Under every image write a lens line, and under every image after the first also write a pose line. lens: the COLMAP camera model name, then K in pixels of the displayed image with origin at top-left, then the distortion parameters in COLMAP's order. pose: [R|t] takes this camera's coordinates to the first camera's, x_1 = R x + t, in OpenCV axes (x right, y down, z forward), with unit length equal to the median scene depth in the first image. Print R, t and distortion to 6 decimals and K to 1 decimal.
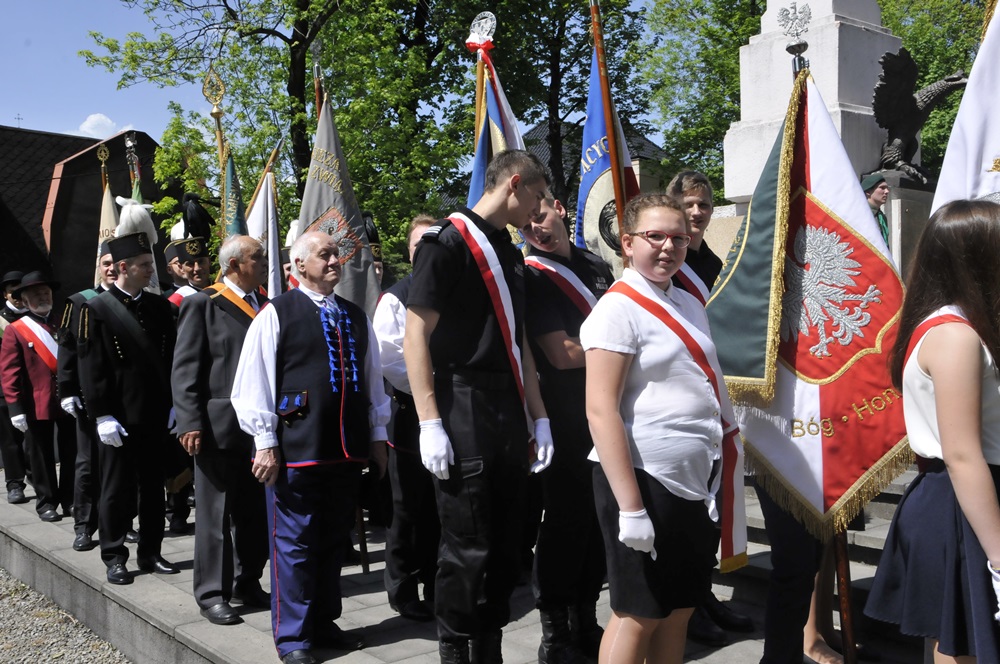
lens RADIAL K [[1026.9, 0, 497.4], [0, 1026.9, 334.0], [0, 0, 1]] dist [0.014063, 0.000000]
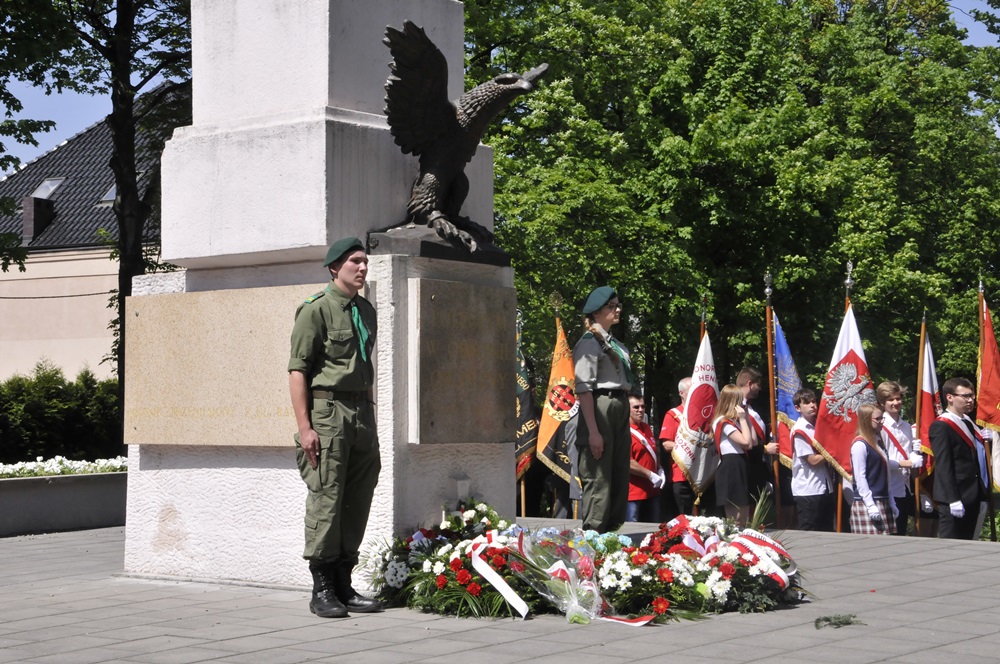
lens RADIAL K [[1678.0, 0, 498.2], [0, 1678.0, 329.6], [0, 0, 1]] dist [0.332359, 0.000000]
pose [[0.973978, 0.022078, 0.225567, 0.191141], [-0.007247, 0.997769, -0.066369, -0.033282], [-0.226529, 0.063007, 0.971964, 0.054529]]
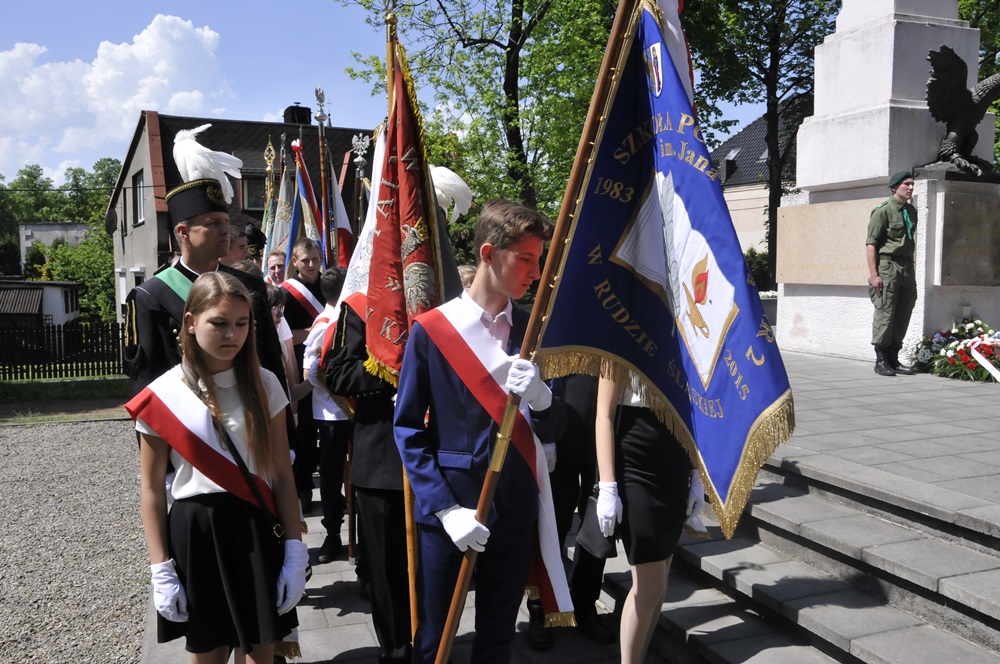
lens RADIAL K [[869.2, 0, 472.4], [0, 869.2, 343.4], [0, 0, 1]] dist [-0.110178, 0.103329]
pose [[0.949731, 0.040074, -0.310492, 0.183409], [-0.017781, 0.997078, 0.074298, -0.029638], [0.312562, -0.065042, 0.947668, 0.029346]]
